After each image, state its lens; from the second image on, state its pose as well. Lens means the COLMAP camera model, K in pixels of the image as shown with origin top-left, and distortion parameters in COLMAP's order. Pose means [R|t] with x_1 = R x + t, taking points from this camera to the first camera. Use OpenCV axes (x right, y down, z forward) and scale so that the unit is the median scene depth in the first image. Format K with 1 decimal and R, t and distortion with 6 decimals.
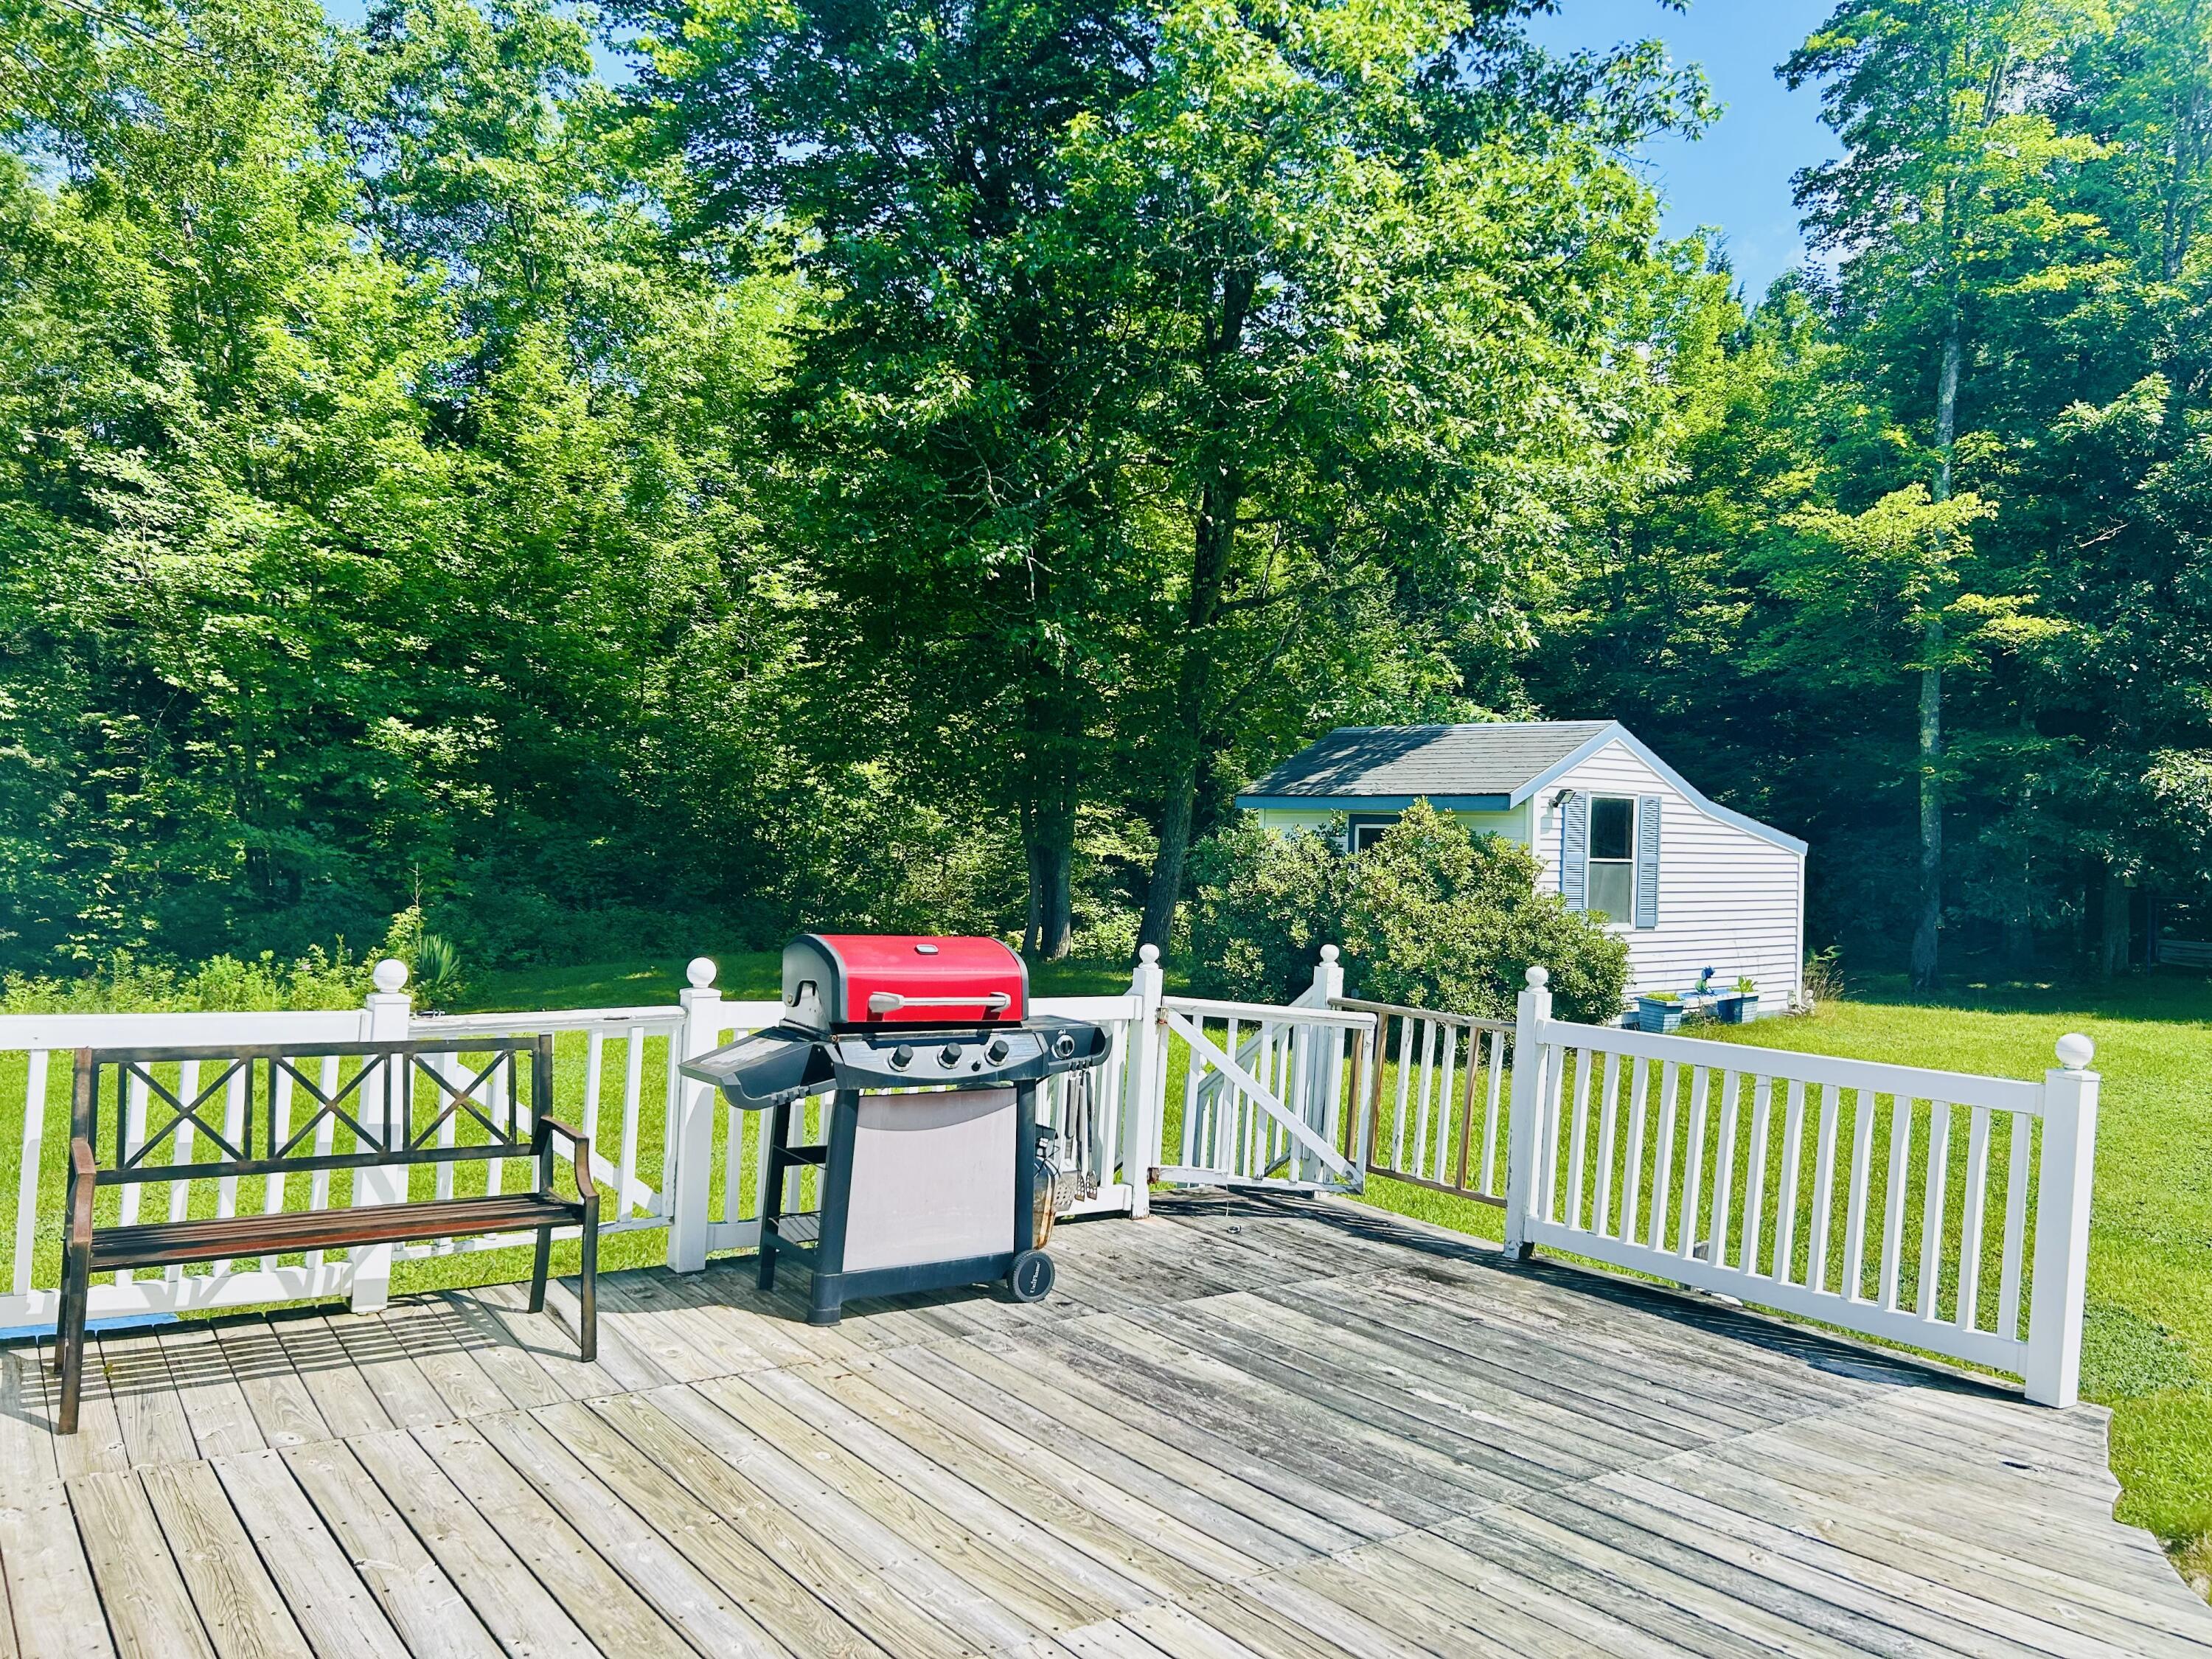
lens RADIAL K [[1658.3, 0, 1106.0], [0, 1658.3, 829.5], [0, 0, 1]] dist [0.074501, -0.103363]
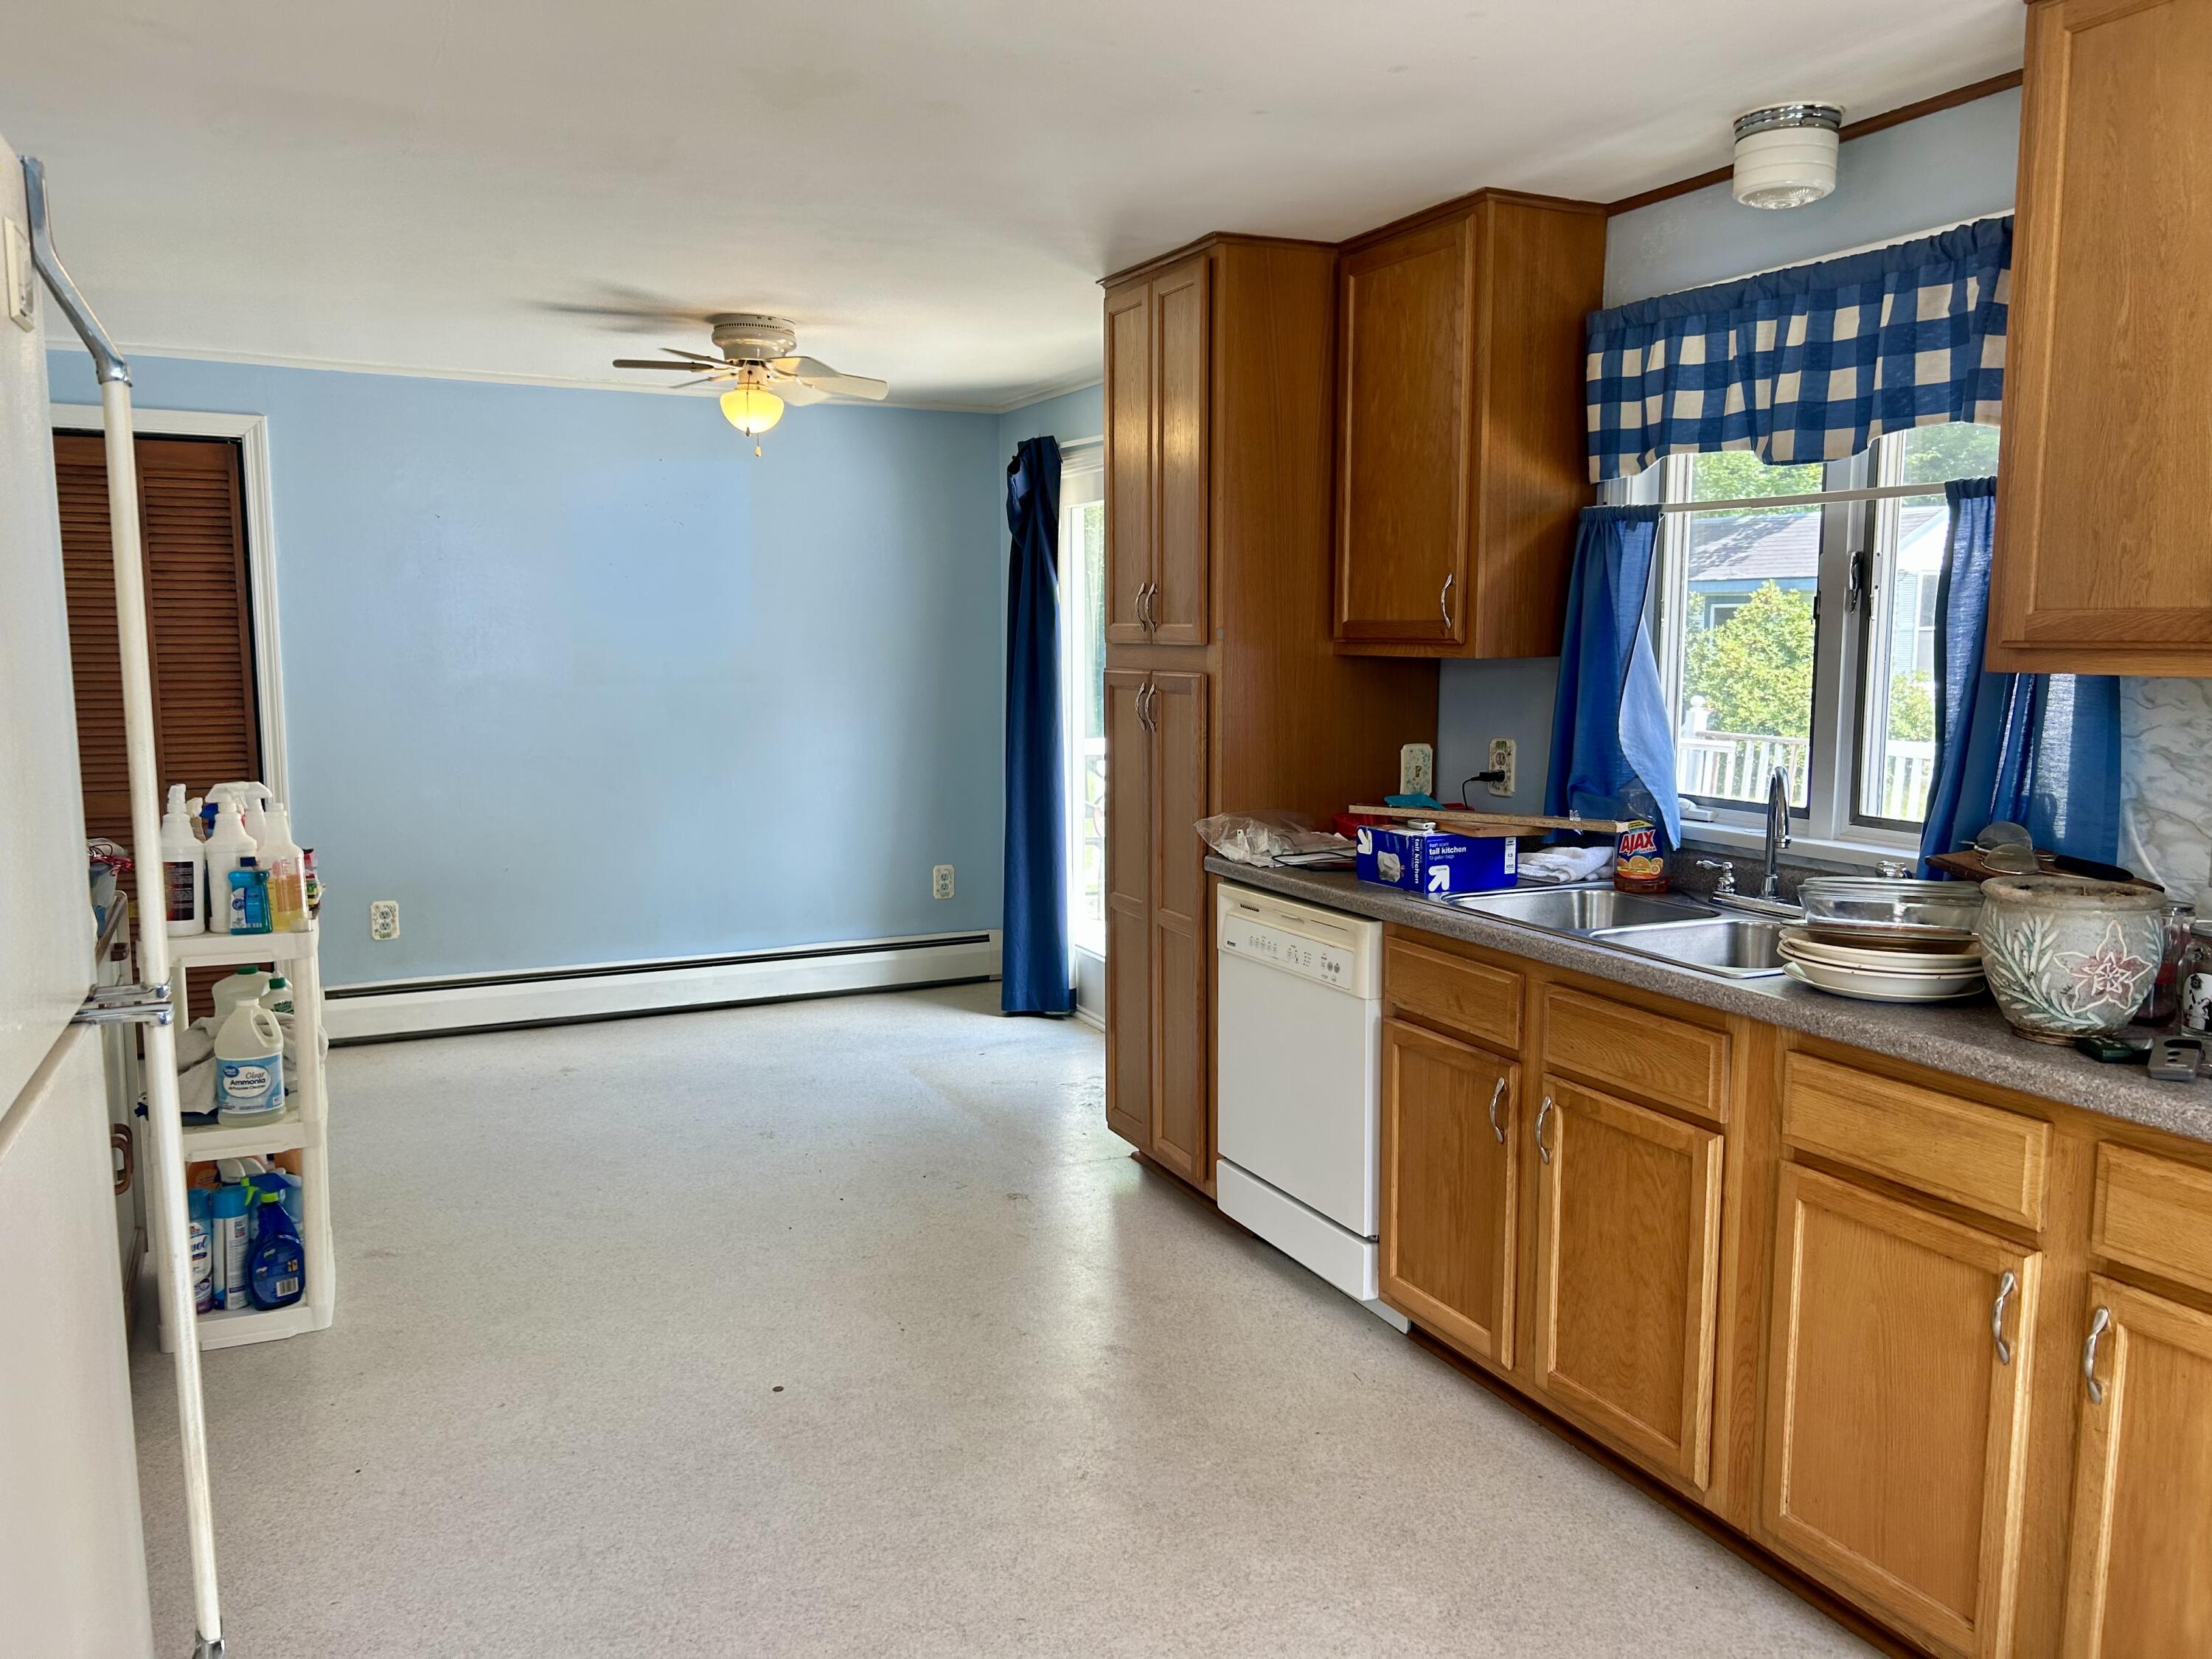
lens RADIAL K [[1658.3, 0, 1106.0], [0, 1658.3, 829.5], [0, 0, 1]] dist [0.074501, -0.103363]
pose [[0.980869, -0.007026, -0.194541, -0.045271], [0.031817, 0.991696, 0.124608, -0.007192], [0.192050, -0.128414, 0.972947, -0.284059]]
